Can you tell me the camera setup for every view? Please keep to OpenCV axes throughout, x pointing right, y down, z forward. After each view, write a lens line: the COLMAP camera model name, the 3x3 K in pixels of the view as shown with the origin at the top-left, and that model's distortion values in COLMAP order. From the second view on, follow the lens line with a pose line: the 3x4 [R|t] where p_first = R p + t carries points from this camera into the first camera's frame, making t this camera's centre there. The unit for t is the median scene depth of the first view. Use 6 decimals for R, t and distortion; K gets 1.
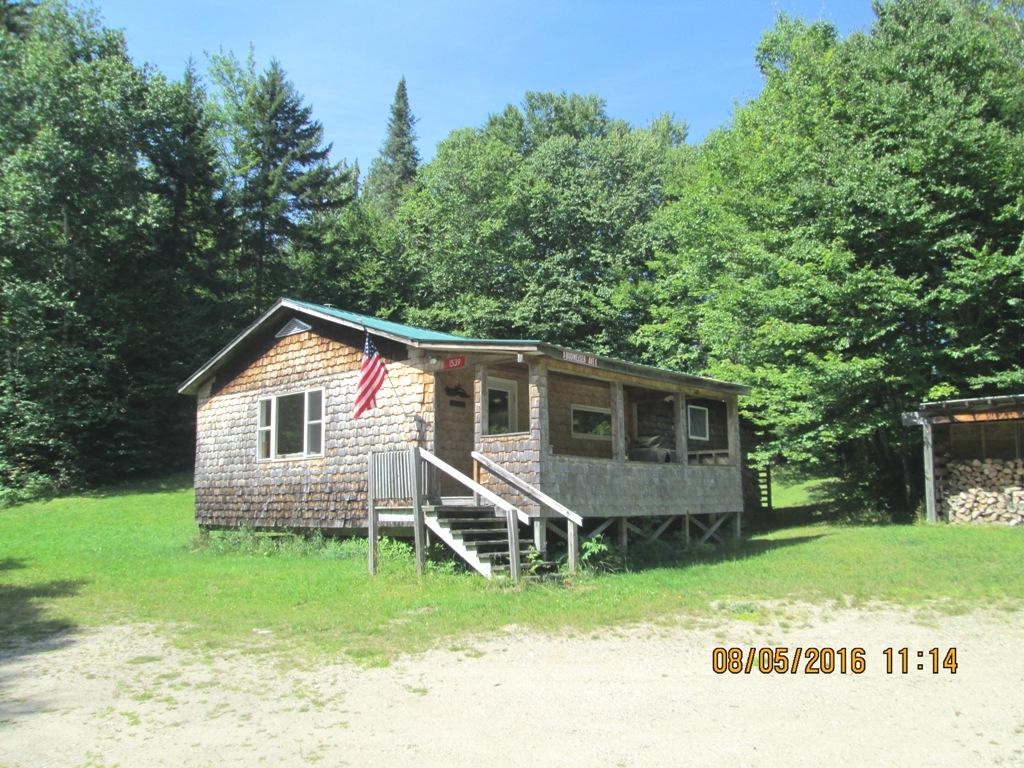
lens RADIAL K [[843.0, 0, 505.2], [0, 843.0, 379.3], [0, 0, 1]] dist [-0.034776, 0.010115]
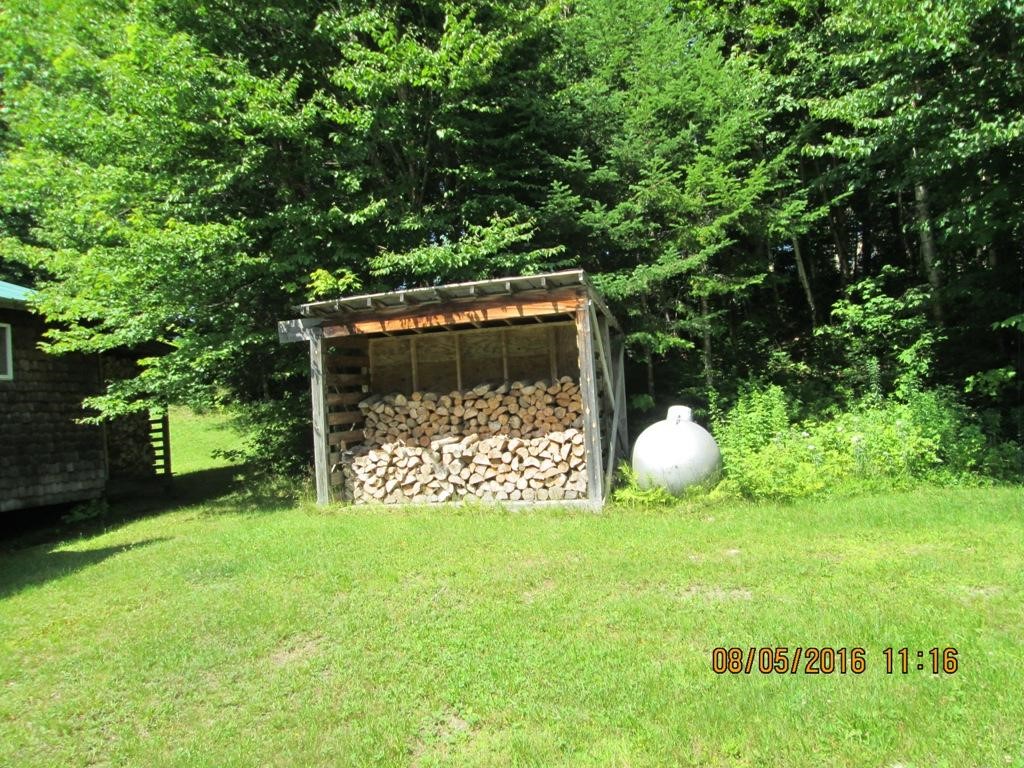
lens RADIAL K [[860.4, 0, 507.0], [0, 860.4, 380.0], [0, 0, 1]] dist [-0.055257, 0.050687]
pose [[0.887745, -0.046525, 0.457979, 0.347965], [0.007078, 0.996142, 0.087475, 0.030172], [-0.460282, -0.074415, 0.884649, 0.403221]]
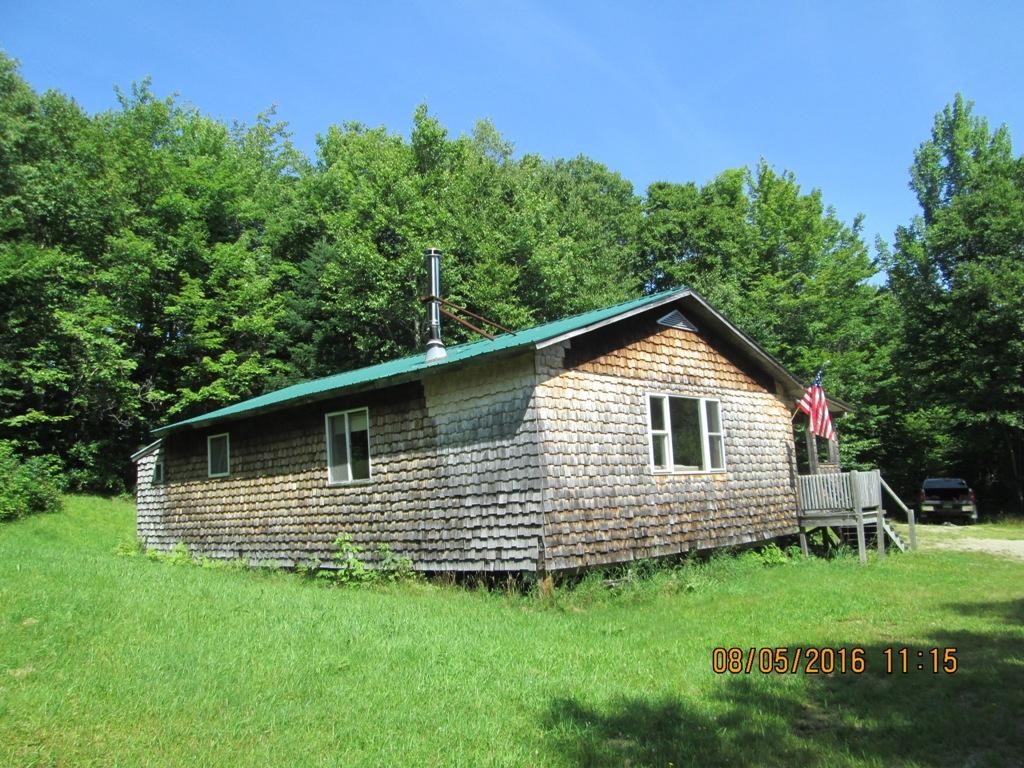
lens RADIAL K [[860.4, 0, 507.0], [0, 860.4, 380.0], [0, 0, 1]] dist [-0.055257, 0.050687]
pose [[0.022367, 0.153818, 0.987846, -1.111831], [-0.092011, 0.984216, -0.151169, 0.147459], [-0.995507, -0.087512, 0.036167, 1.126846]]
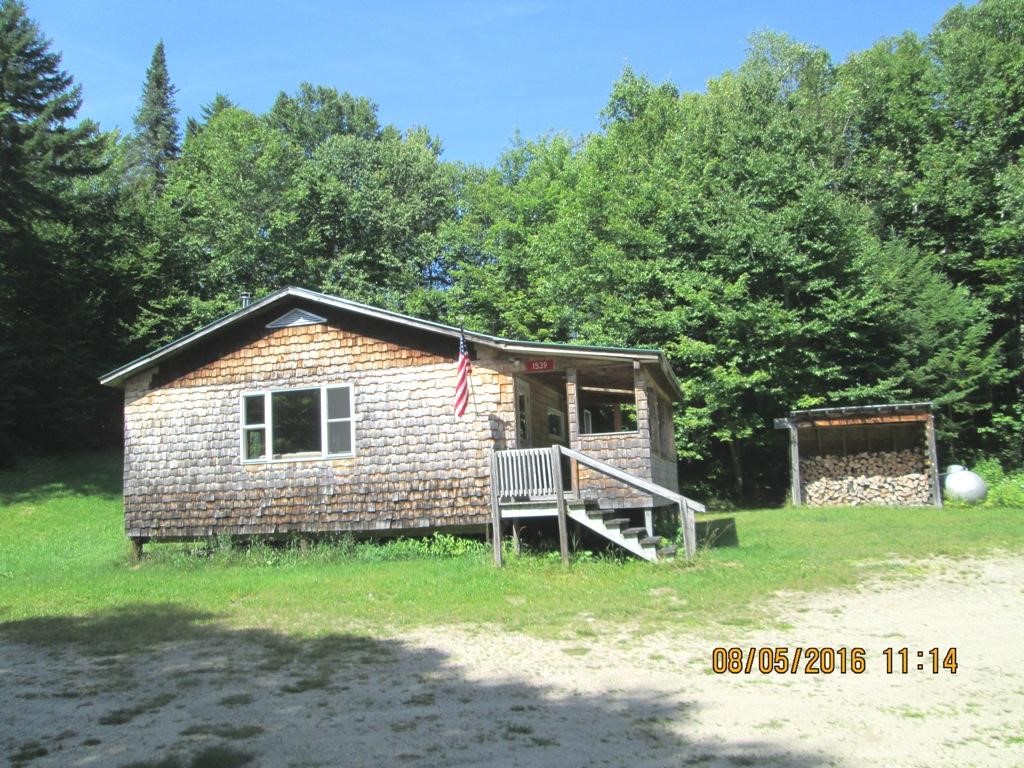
lens RADIAL K [[850.7, 0, 510.4], [0, 850.7, 379.7], [0, 0, 1]] dist [-0.044611, 0.015931]
pose [[0.891799, 0.033657, 0.451179, -0.457387], [-0.031655, 0.999427, -0.011985, 0.009724], [-0.451323, -0.003594, 0.892353, 0.053837]]
